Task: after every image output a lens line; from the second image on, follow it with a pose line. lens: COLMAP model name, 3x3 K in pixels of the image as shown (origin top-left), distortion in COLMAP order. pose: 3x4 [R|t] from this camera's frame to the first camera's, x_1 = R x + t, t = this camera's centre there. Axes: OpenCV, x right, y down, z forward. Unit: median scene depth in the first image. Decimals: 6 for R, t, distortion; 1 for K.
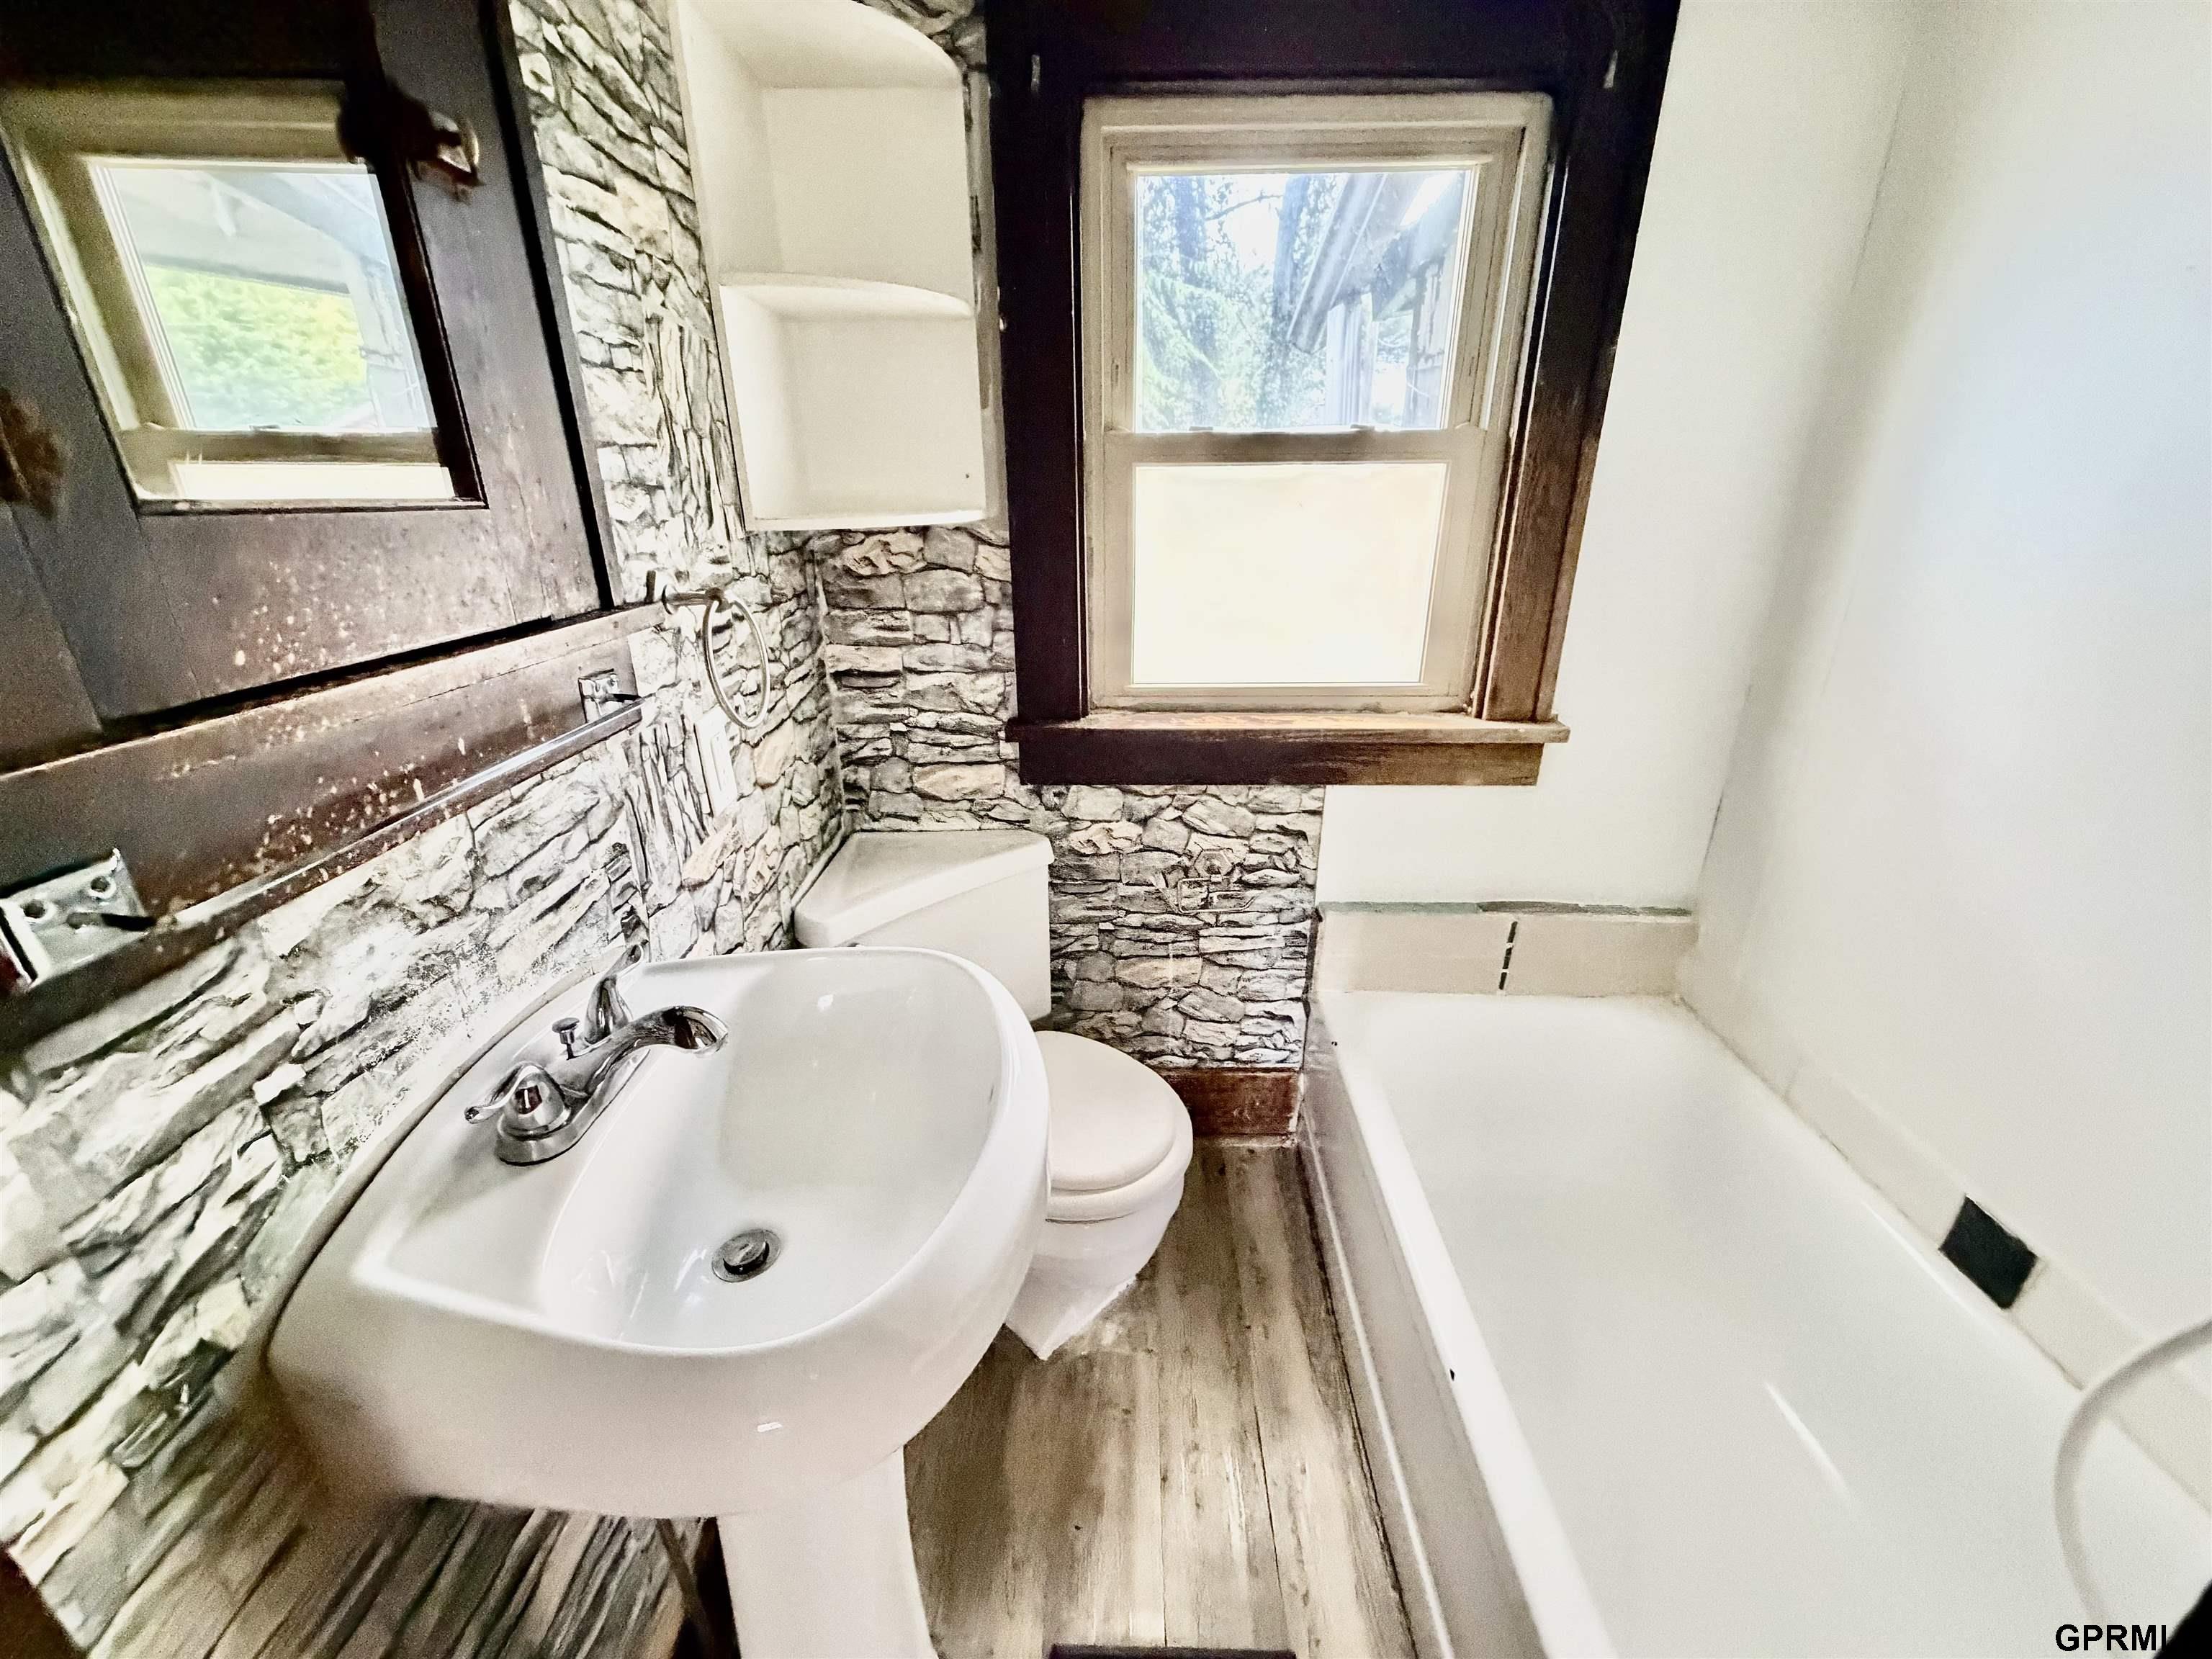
lens RADIAL K [[893.0, 0, 1095.6], [0, 893.0, 832.9], [0, 0, 1]] dist [0.002211, 0.000009]
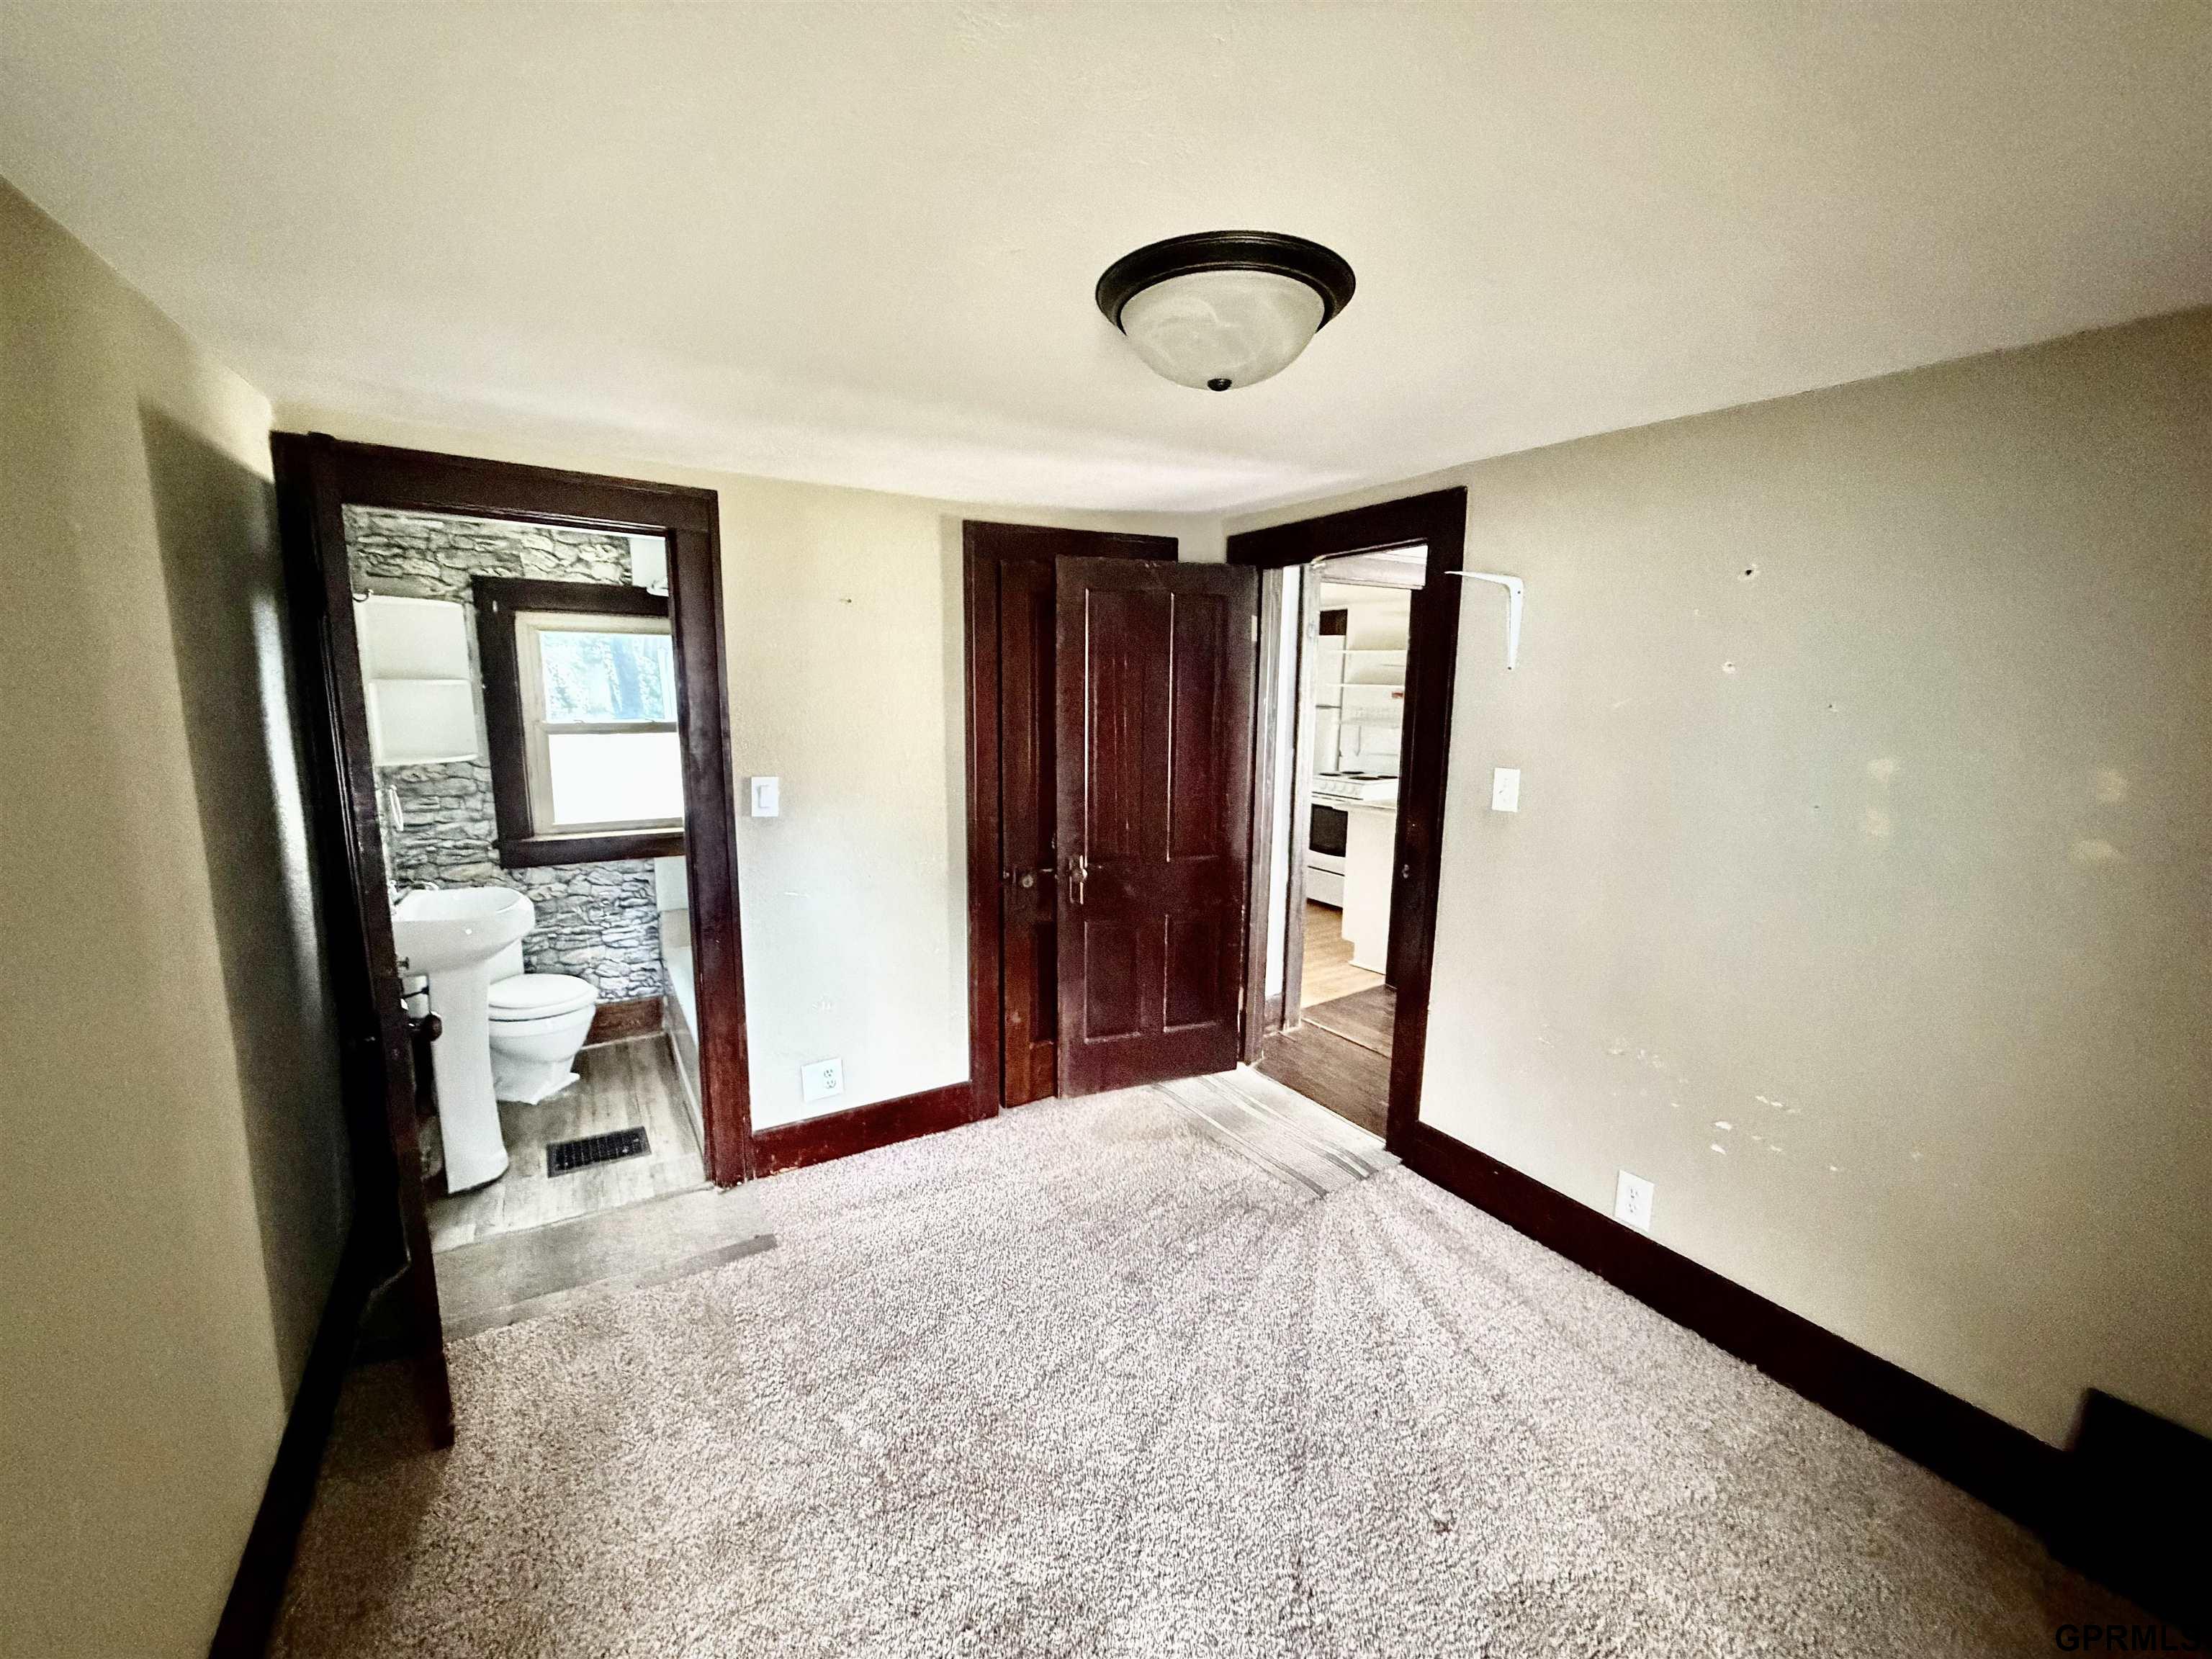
lens RADIAL K [[893.0, 0, 1095.6], [0, 893.0, 832.9], [0, 0, 1]] dist [0.002211, 0.000009]
pose [[0.843634, -0.068884, 0.532482, -0.013772], [0.176039, 0.972402, -0.153113, 0.457182], [-0.507240, 0.222909, 0.832478, -1.621291]]
